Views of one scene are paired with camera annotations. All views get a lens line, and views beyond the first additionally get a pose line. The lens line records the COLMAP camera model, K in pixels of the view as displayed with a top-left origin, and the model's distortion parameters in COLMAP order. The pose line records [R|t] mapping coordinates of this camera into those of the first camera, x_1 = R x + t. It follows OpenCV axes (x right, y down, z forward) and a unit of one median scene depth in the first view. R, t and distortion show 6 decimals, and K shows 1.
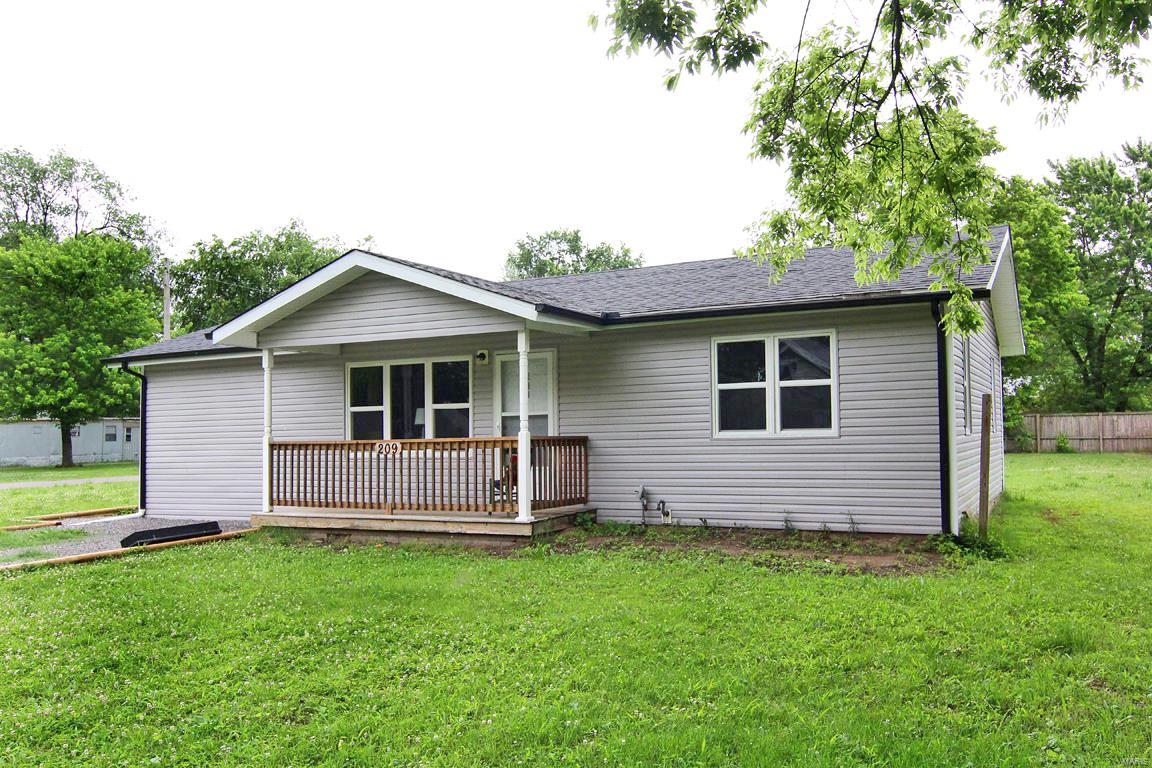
lens RADIAL K [[924.2, 0, 602.3], [0, 924.2, 385.1], [0, 0, 1]] dist [0.005344, 0.000352]
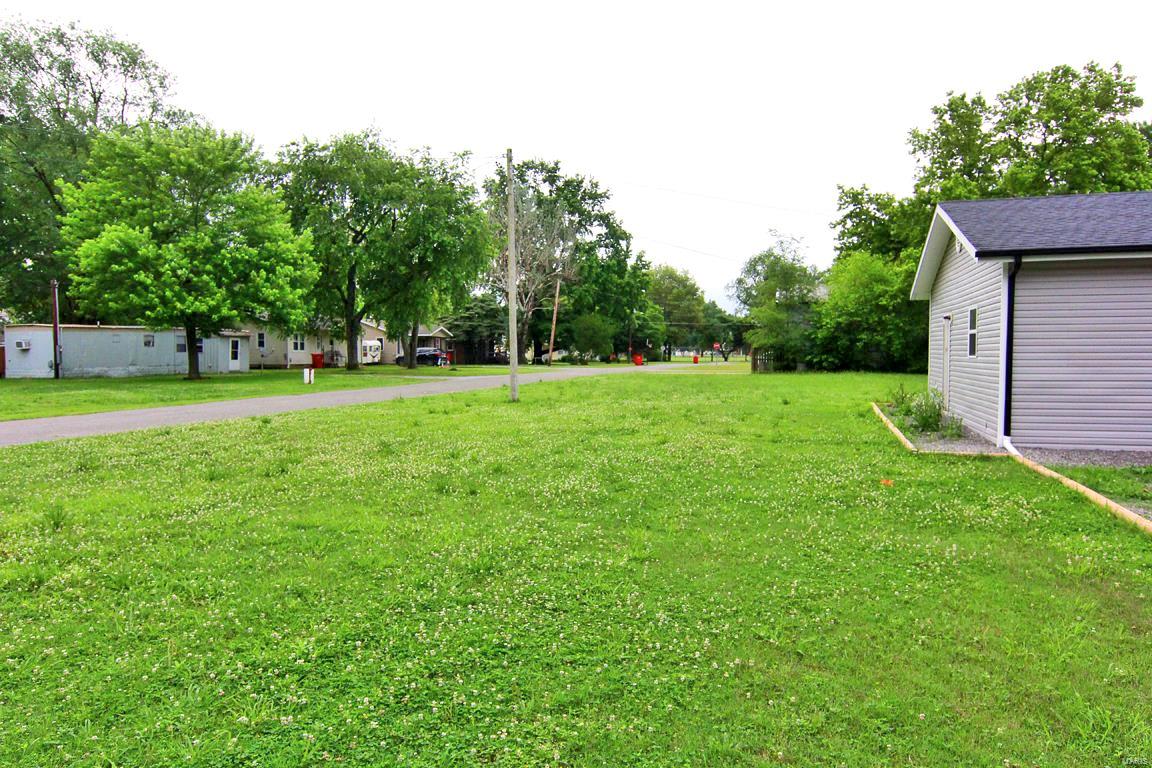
lens RADIAL K [[809.3, 0, 576.0], [0, 809.3, 384.0], [0, 0, 1]] dist [0.001382, -0.004146]
pose [[0.982474, 0.010138, 0.186123, -1.361737], [-0.026726, 0.995864, 0.086833, 0.047316], [-0.184473, -0.090285, 0.978682, 0.496617]]
